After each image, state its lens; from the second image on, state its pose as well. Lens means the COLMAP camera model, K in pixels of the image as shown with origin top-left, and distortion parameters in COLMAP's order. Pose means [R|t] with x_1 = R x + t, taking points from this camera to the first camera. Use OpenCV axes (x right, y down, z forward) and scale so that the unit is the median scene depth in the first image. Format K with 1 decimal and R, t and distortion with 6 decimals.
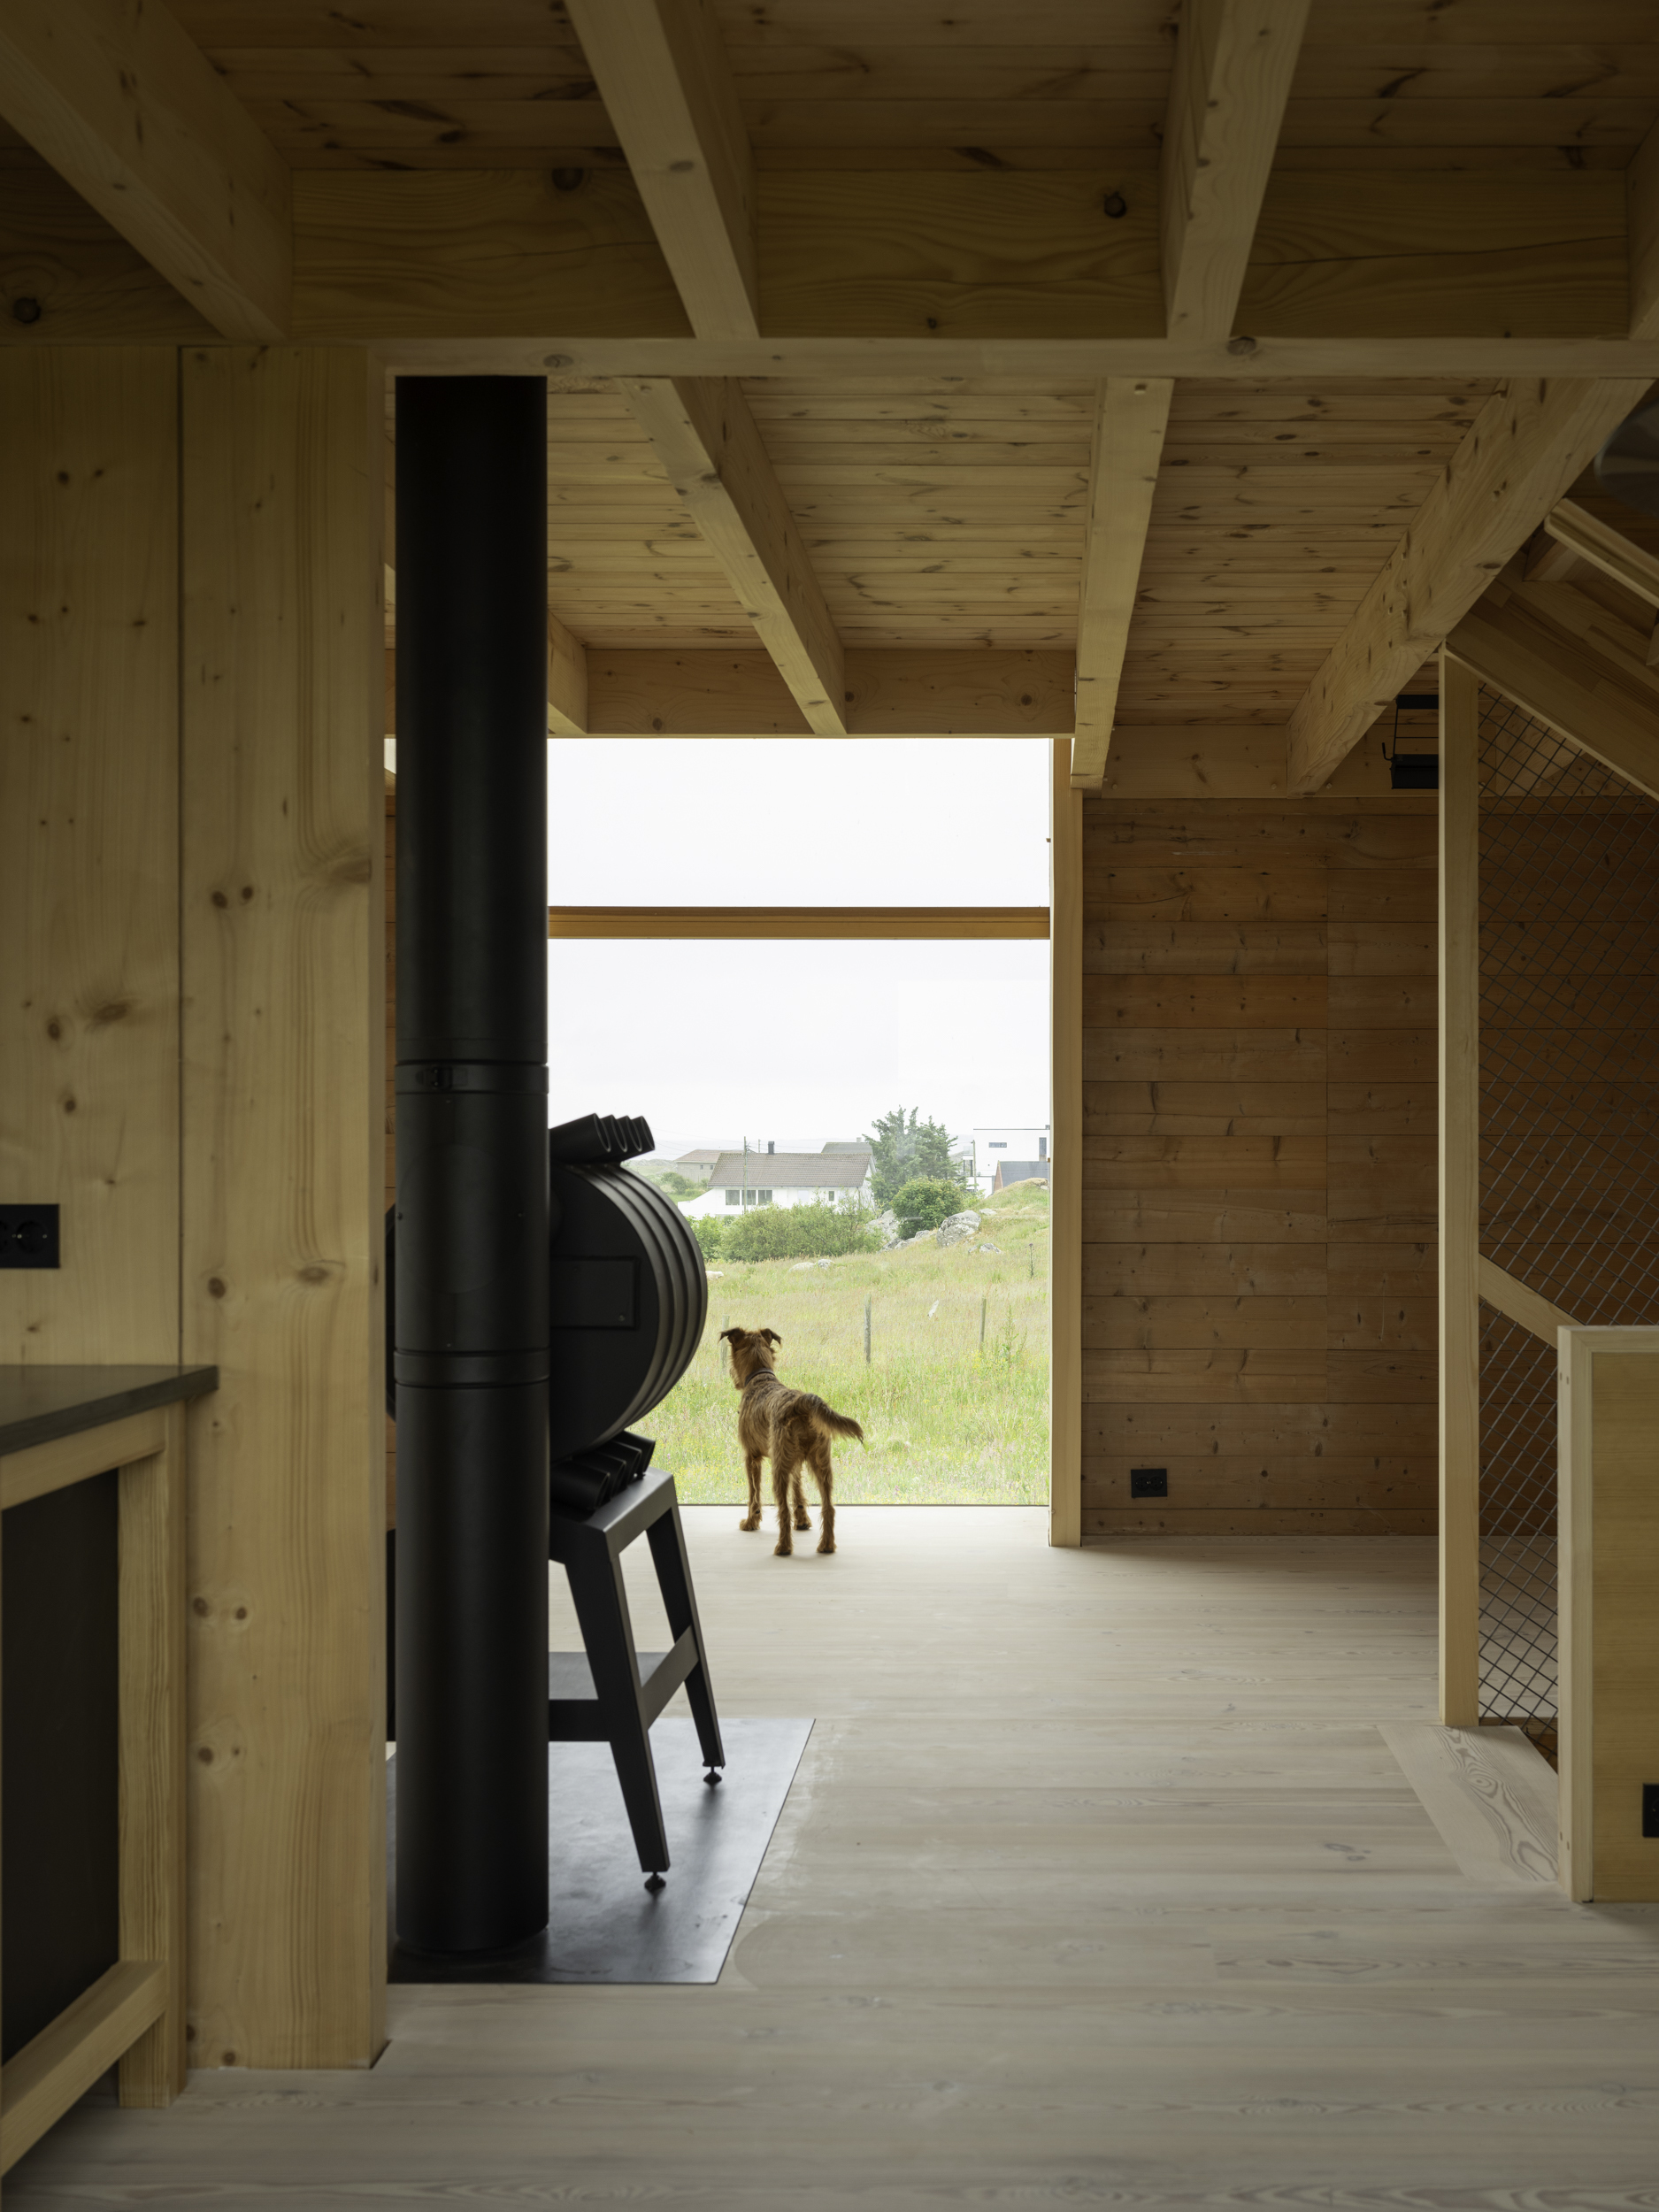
lens RADIAL K [[2483.6, 0, 830.8], [0, 2483.6, 1111.4], [0, 0, 1]] dist [-0.032648, 0.000000]
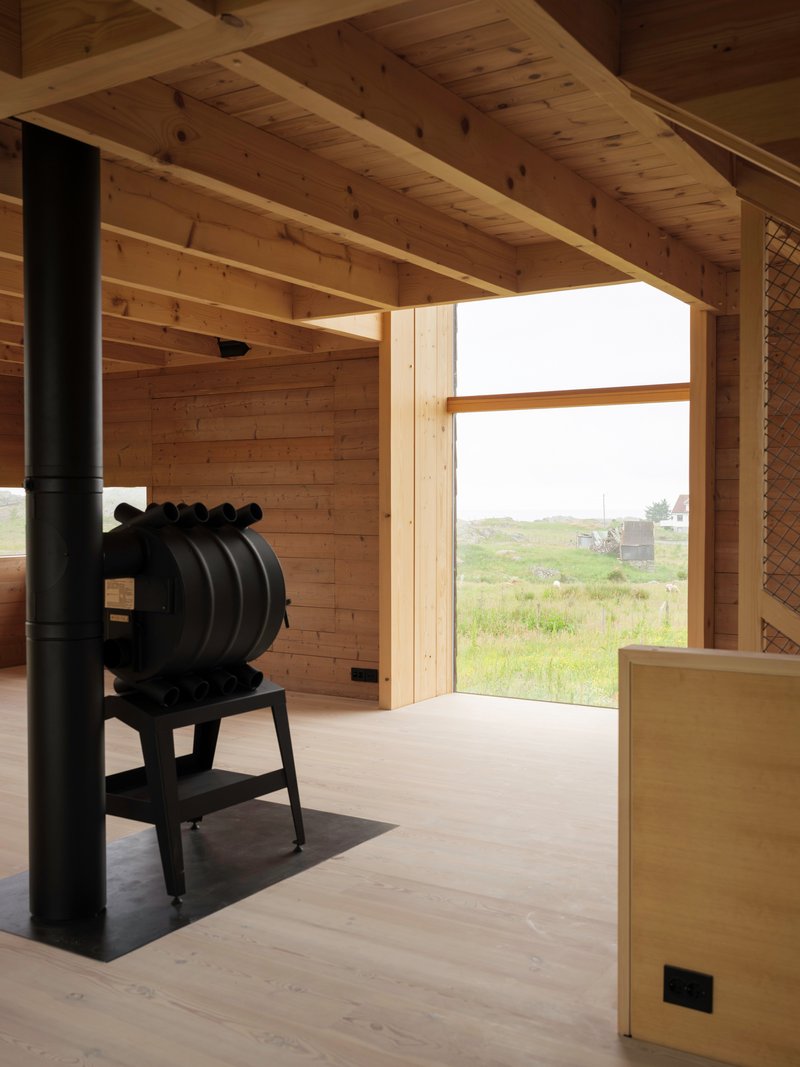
lens RADIAL K [[1097.4, 0, 399.5], [0, 1097.4, 527.8], [0, 0, 1]] dist [-0.018853, 0.000000]
pose [[0.849232, 0.008119, -0.527958, 0.494837], [0.006832, 0.999629, 0.026362, -0.000728], [0.527976, -0.025994, 0.848861, 0.354911]]
